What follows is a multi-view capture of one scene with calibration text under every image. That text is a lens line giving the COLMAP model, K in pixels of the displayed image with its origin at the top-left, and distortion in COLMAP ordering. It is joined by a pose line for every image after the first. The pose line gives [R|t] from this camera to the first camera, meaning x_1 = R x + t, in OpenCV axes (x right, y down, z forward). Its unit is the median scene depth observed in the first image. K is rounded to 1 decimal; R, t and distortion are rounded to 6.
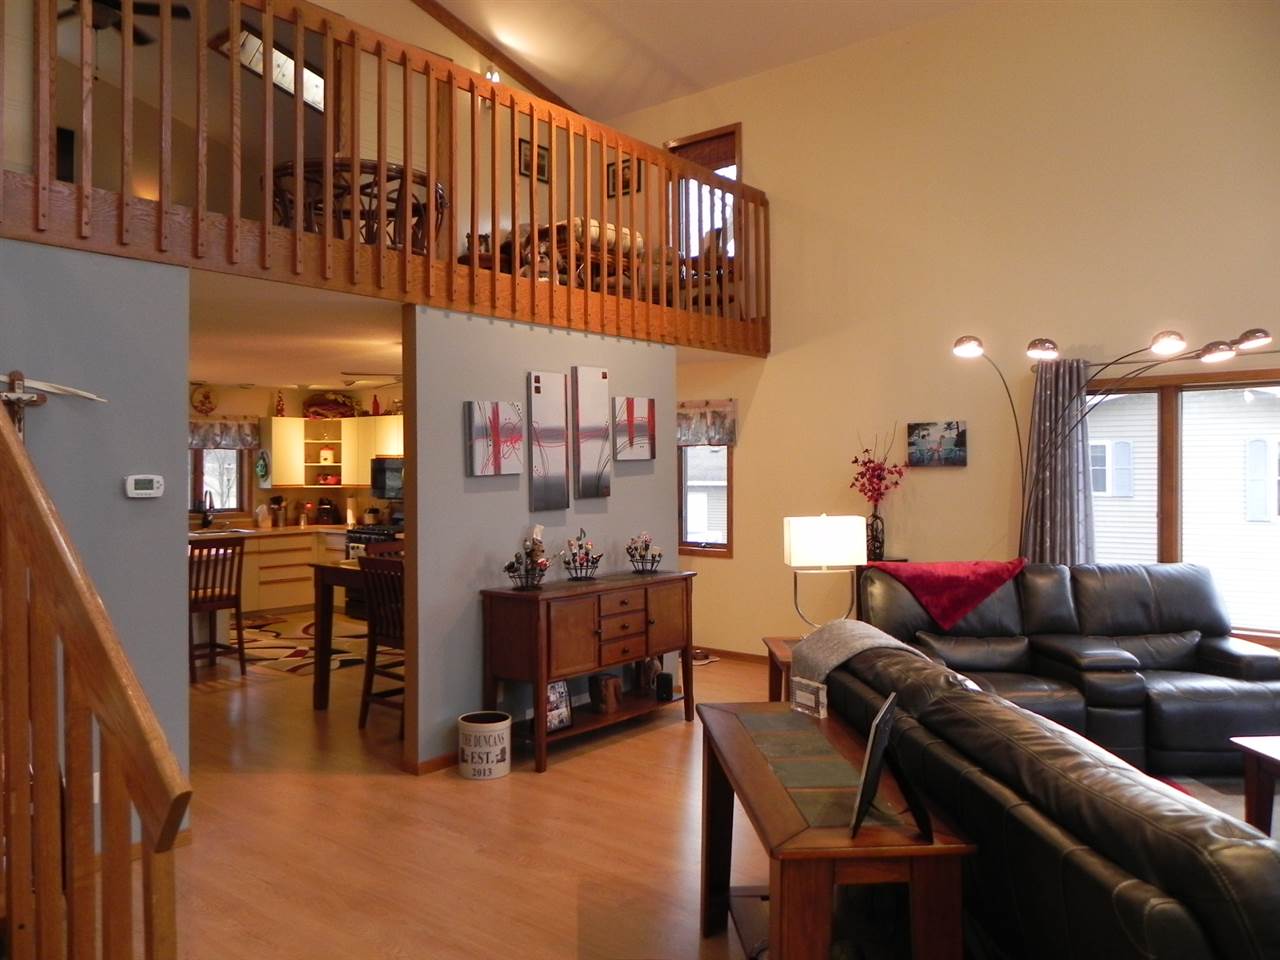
lens RADIAL K [[943.5, 0, 634.5], [0, 943.5, 481.1], [0, 0, 1]] dist [-0.009653, -0.004331]
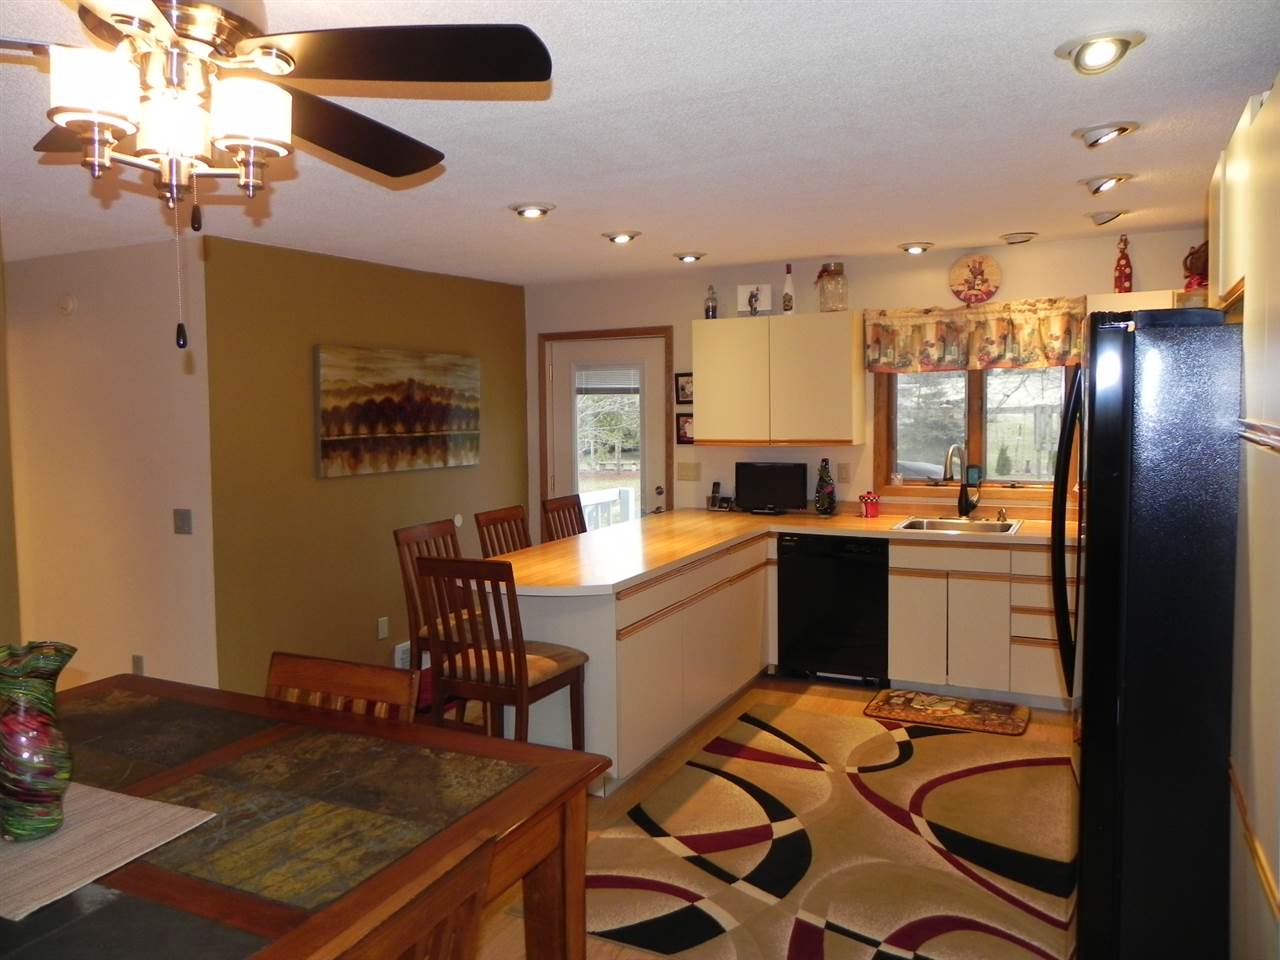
lens RADIAL K [[943.5, 0, 638.3], [0, 943.5, 475.0], [0, 0, 1]] dist [-0.009653, -0.004331]
pose [[0.238741, 0.069763, -0.968574, 0.027256], [0.001729, 0.997384, 0.072264, -0.013044], [0.971082, -0.018927, 0.237996, 0.687916]]
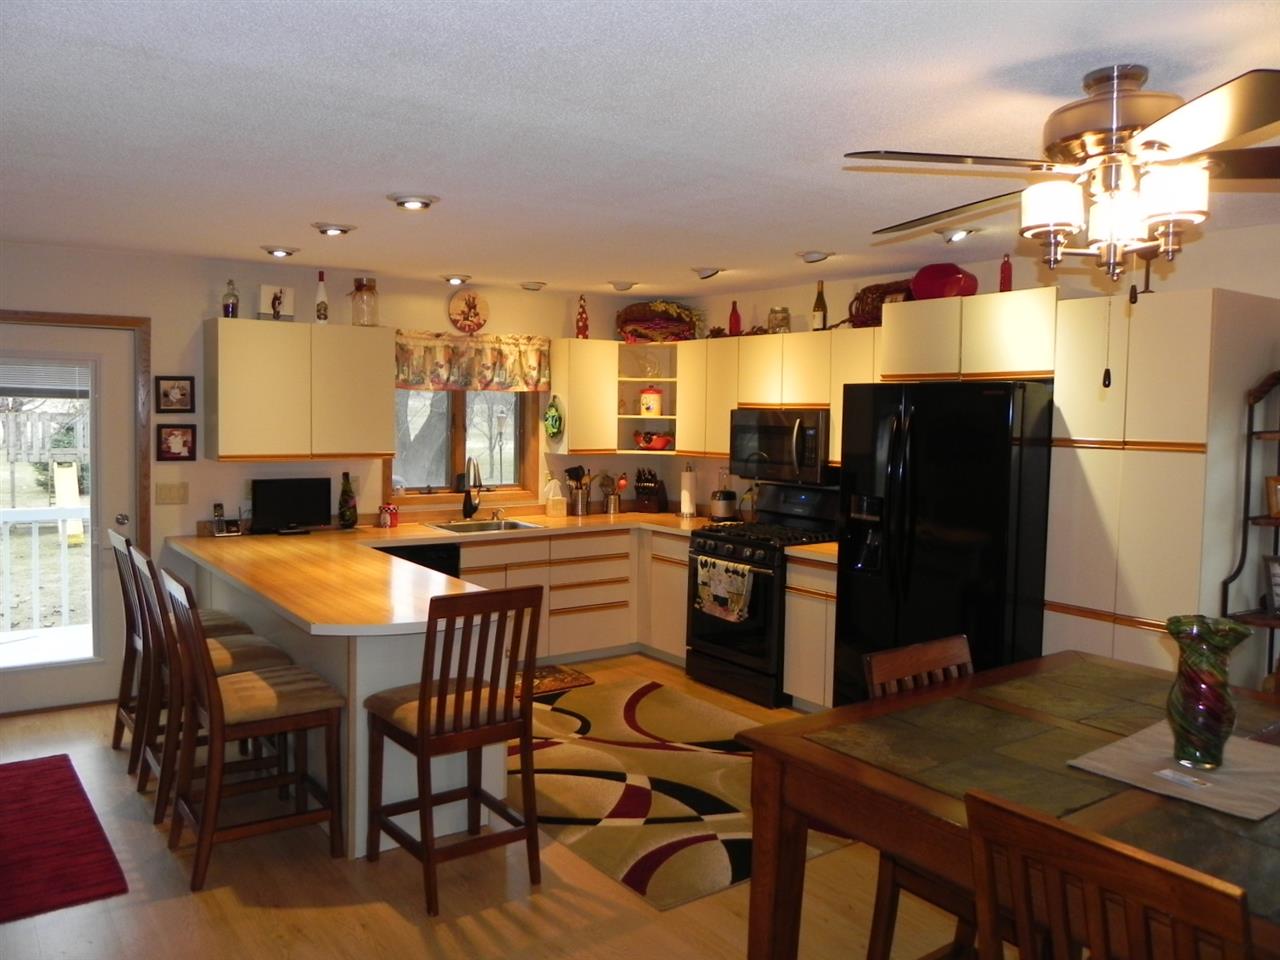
lens RADIAL K [[943.5, 0, 645.5], [0, 943.5, 471.5], [0, 0, 1]] dist [-0.009653, -0.004331]
pose [[0.968848, 0.030193, -0.245809, -0.189724], [-0.018801, 0.998643, 0.048562, -0.012731], [0.246942, -0.042428, 0.968101, 0.427027]]
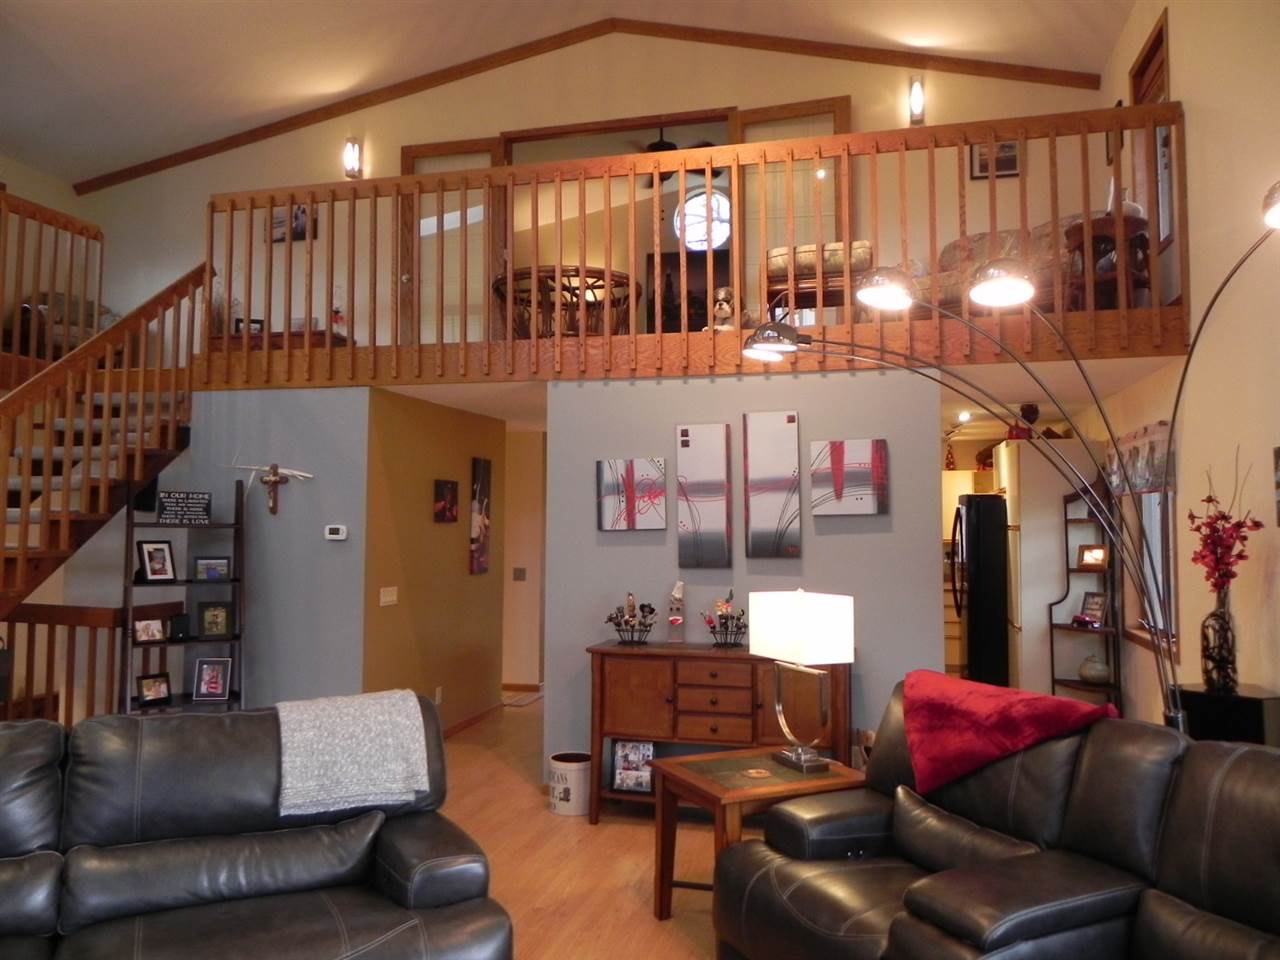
lens RADIAL K [[943.5, 0, 634.2], [0, 943.5, 483.5], [0, 0, 1]] dist [-0.009653, -0.004331]
pose [[0.441157, -0.028896, -0.896965, 0.387865], [-0.018538, 0.998975, -0.041300, -0.007225], [0.897238, 0.034847, 0.440169, 0.269720]]
